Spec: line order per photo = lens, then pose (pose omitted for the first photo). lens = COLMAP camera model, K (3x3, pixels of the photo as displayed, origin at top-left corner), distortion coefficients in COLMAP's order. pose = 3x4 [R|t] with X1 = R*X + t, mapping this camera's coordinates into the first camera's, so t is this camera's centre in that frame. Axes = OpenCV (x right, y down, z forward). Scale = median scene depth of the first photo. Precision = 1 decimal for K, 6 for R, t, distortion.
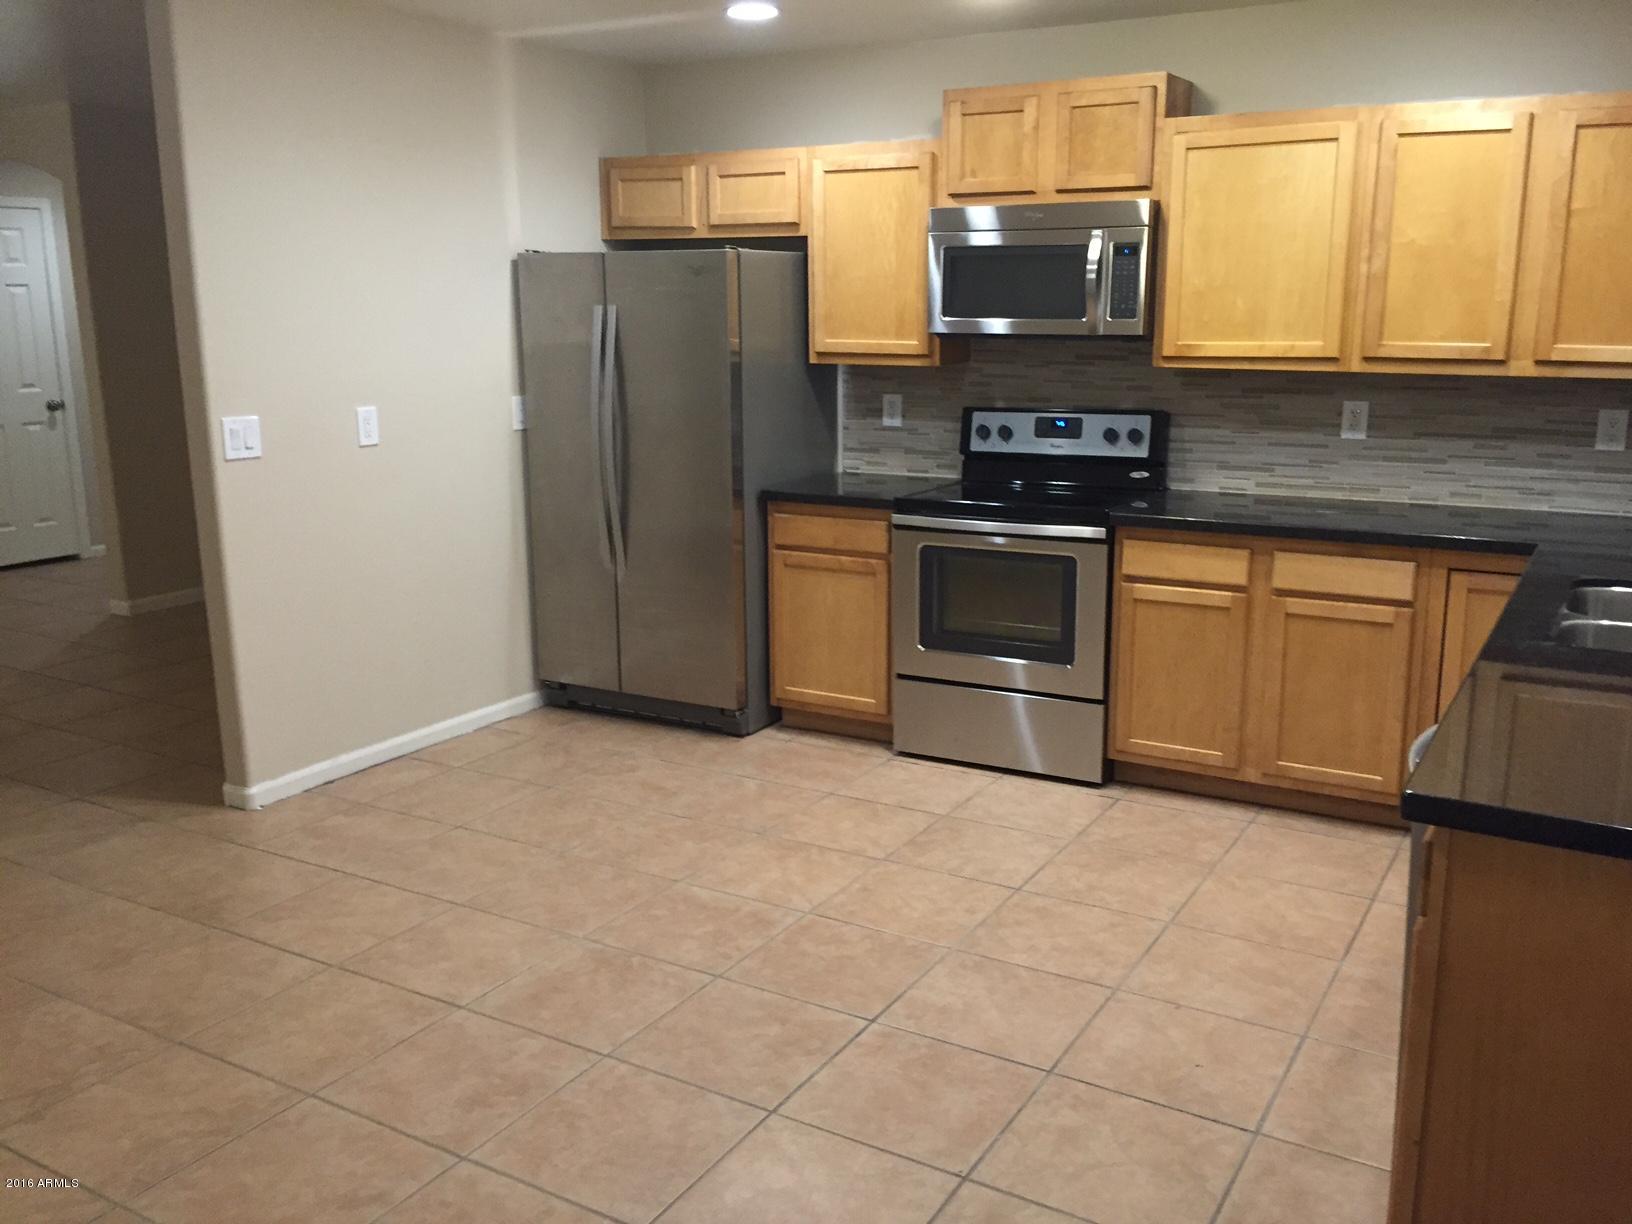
lens RADIAL K [[1401.1, 0, 808.2], [0, 1401.1, 610.0], [0, 0, 1]] dist [0.065026, -0.076281]
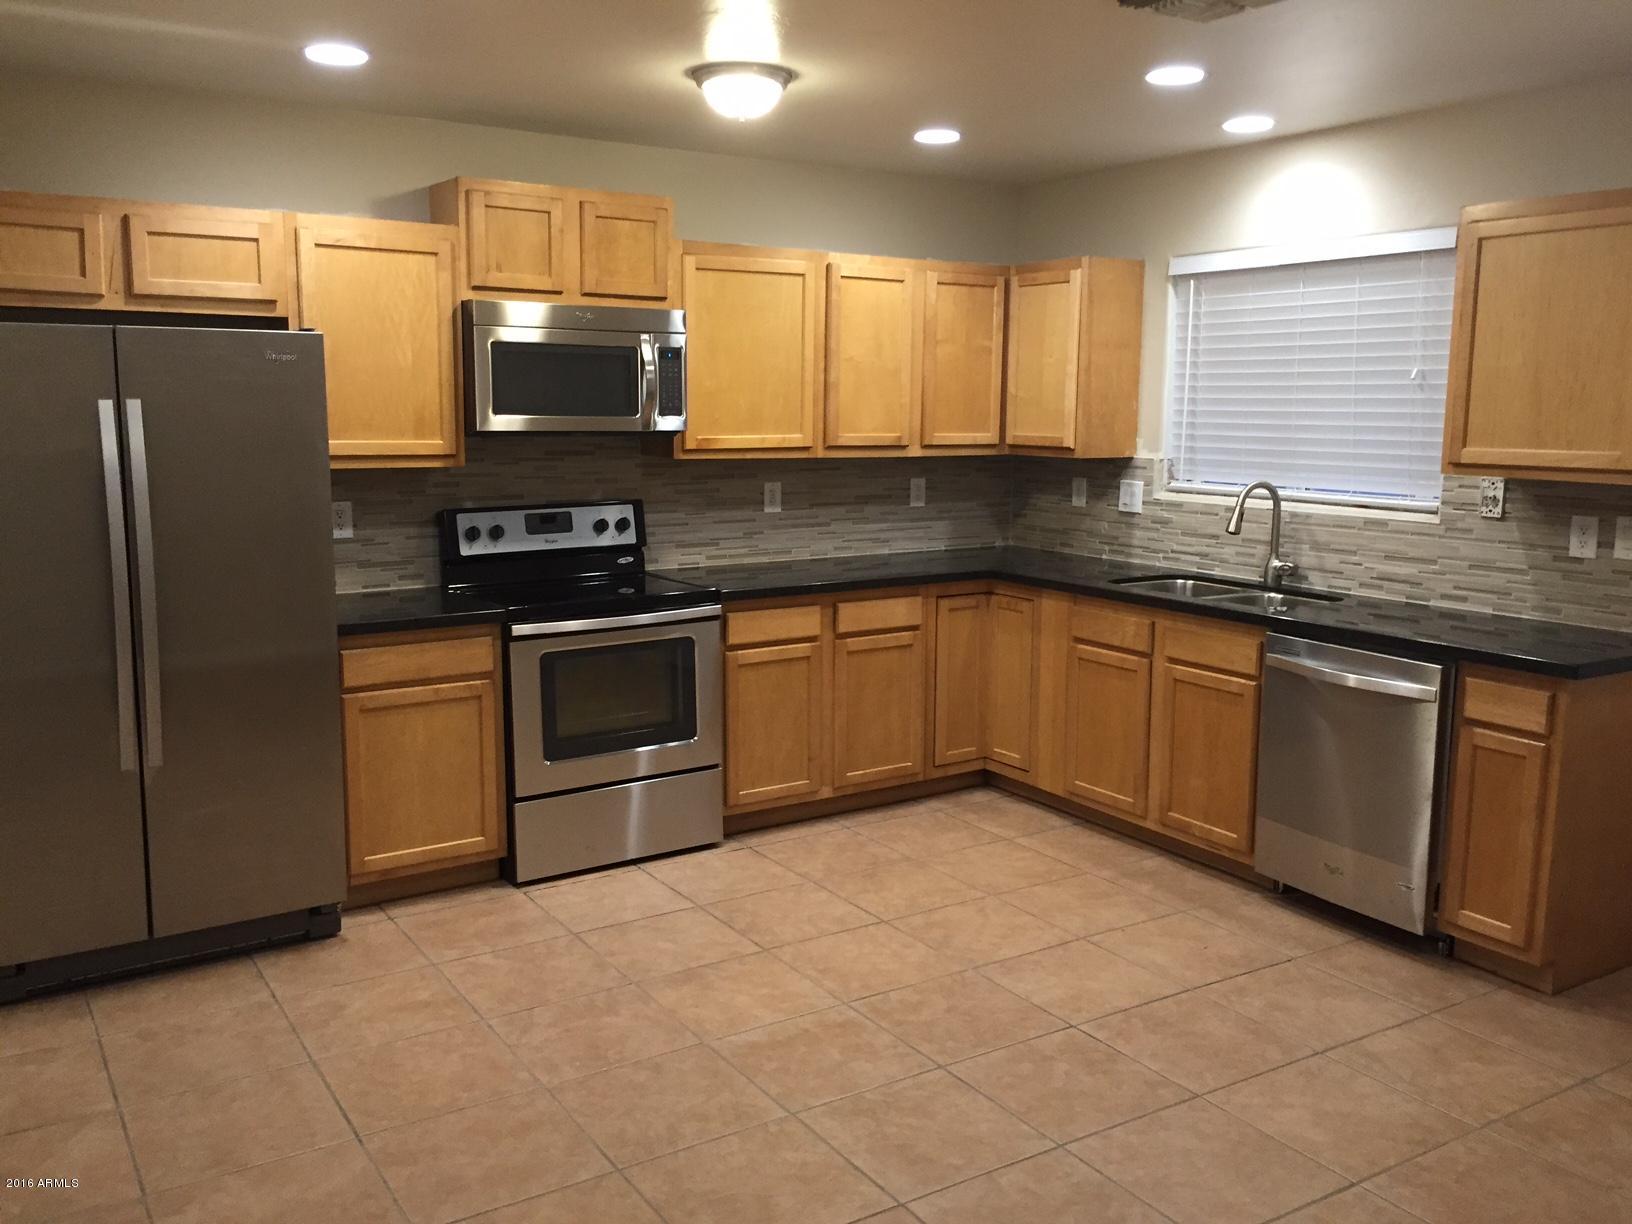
lens RADIAL K [[1401.1, 0, 808.2], [0, 1401.1, 610.0], [0, 0, 1]] dist [0.065026, -0.076281]
pose [[0.452177, -0.127054, 0.882832, -0.697730], [0.184733, 0.981680, 0.046662, -0.089764], [-0.872588, 0.141988, 0.467364, 0.417668]]
